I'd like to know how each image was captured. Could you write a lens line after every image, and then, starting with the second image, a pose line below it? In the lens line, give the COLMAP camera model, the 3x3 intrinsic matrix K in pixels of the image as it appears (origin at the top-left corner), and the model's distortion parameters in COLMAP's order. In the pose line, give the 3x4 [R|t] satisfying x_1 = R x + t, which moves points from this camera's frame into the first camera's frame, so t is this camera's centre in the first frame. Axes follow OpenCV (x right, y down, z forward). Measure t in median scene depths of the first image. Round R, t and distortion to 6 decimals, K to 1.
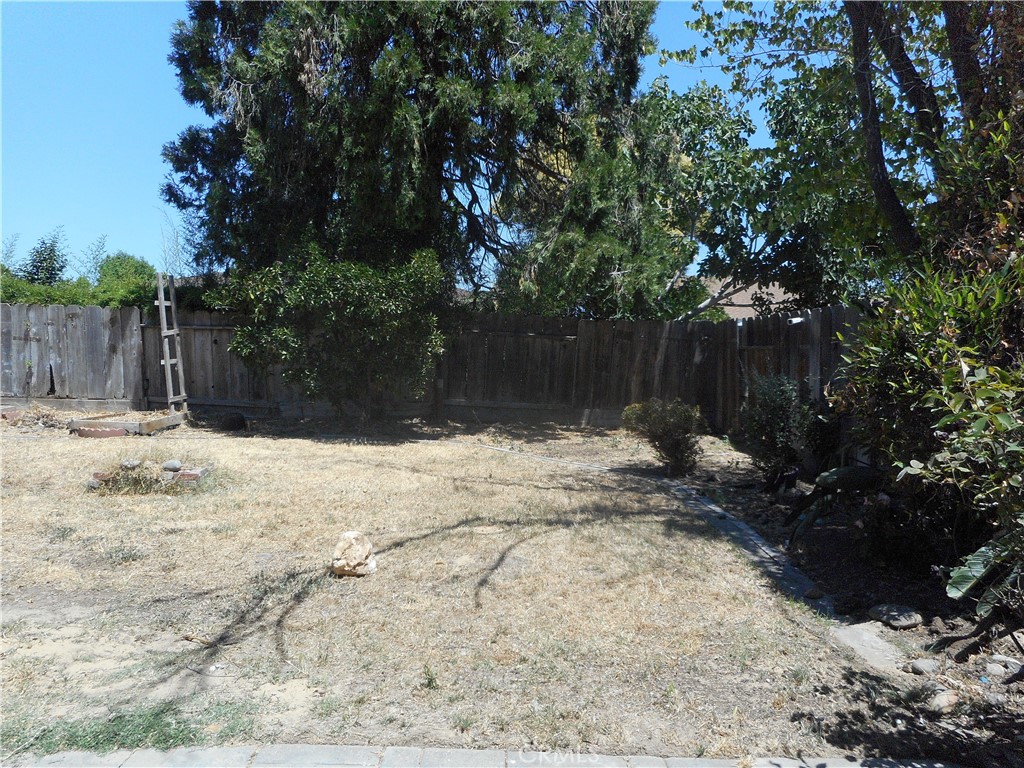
lens RADIAL K [[751.7, 0, 511.2], [0, 751.7, 397.3], [0, 0, 1]] dist [-0.021532, -0.002269]
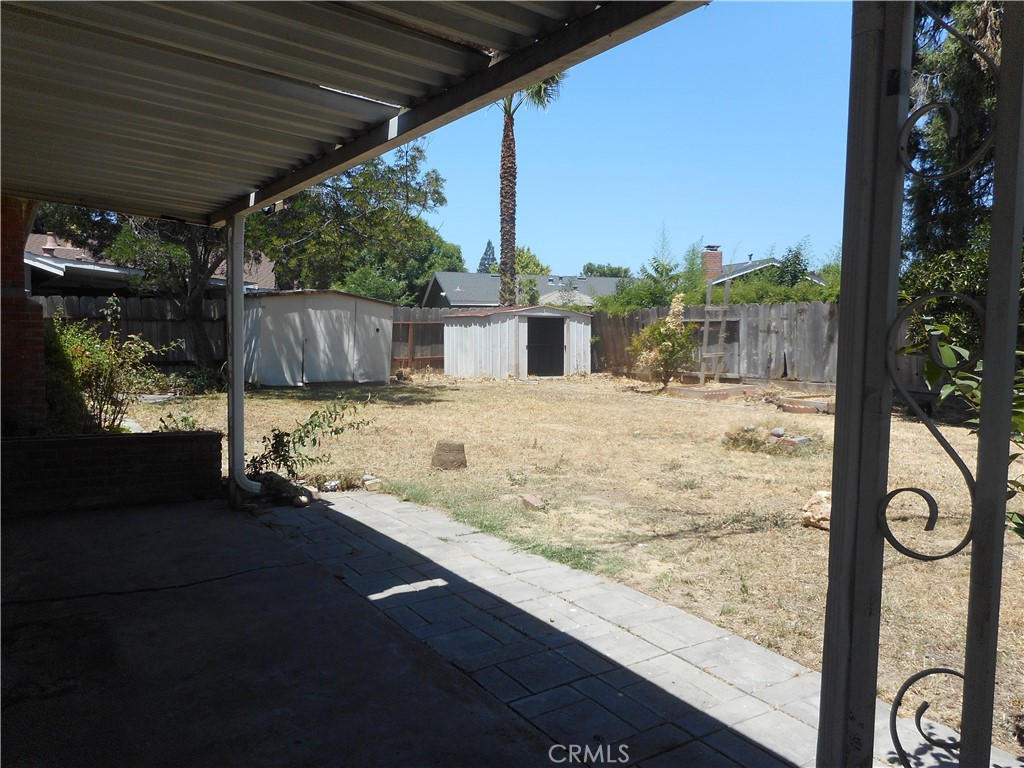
lens RADIAL K [[751.7, 0, 511.2], [0, 751.7, 397.3], [0, 0, 1]] dist [-0.021532, -0.002269]
pose [[0.518952, 0.049479, -0.853370, 0.372461], [-0.039458, 0.998646, 0.033907, 0.009731], [0.853892, 0.016076, 0.520201, -0.014166]]
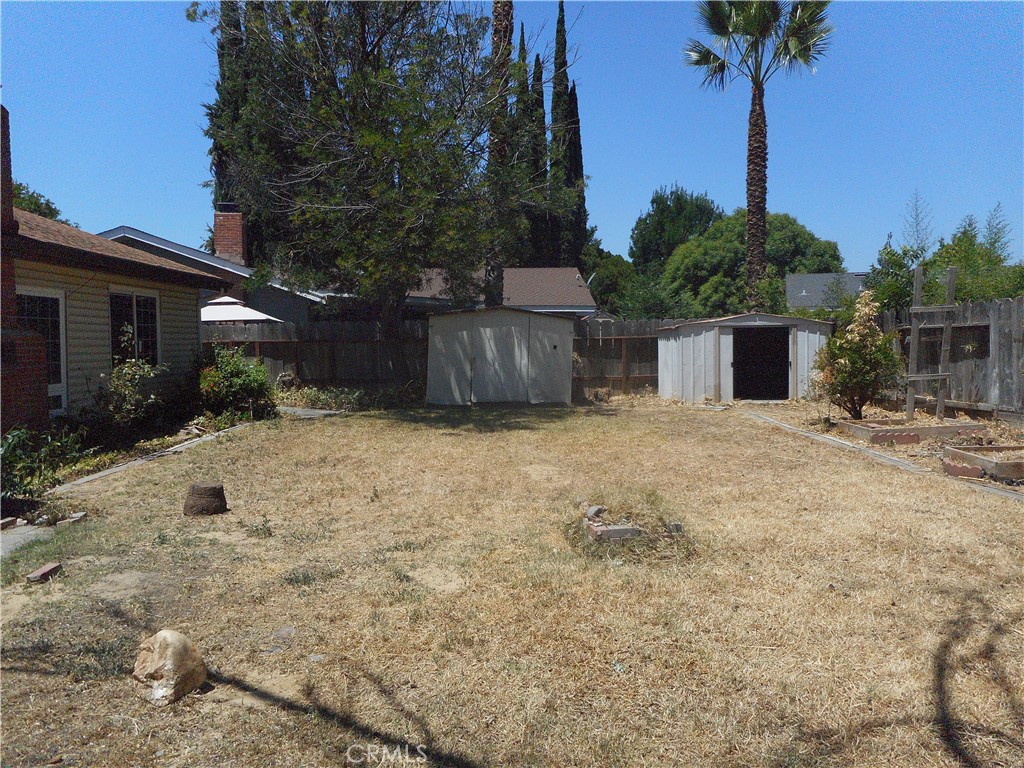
lens RADIAL K [[768.0, 0, 512.0], [0, 768.0, 384.0], [0, 0, 1]] dist [-0.030079, -0.000905]
pose [[-0.047570, 0.024703, -0.998562, 0.364694], [-0.041887, 0.998765, 0.026704, -0.060316], [0.997989, 0.043097, -0.046477, 0.955514]]
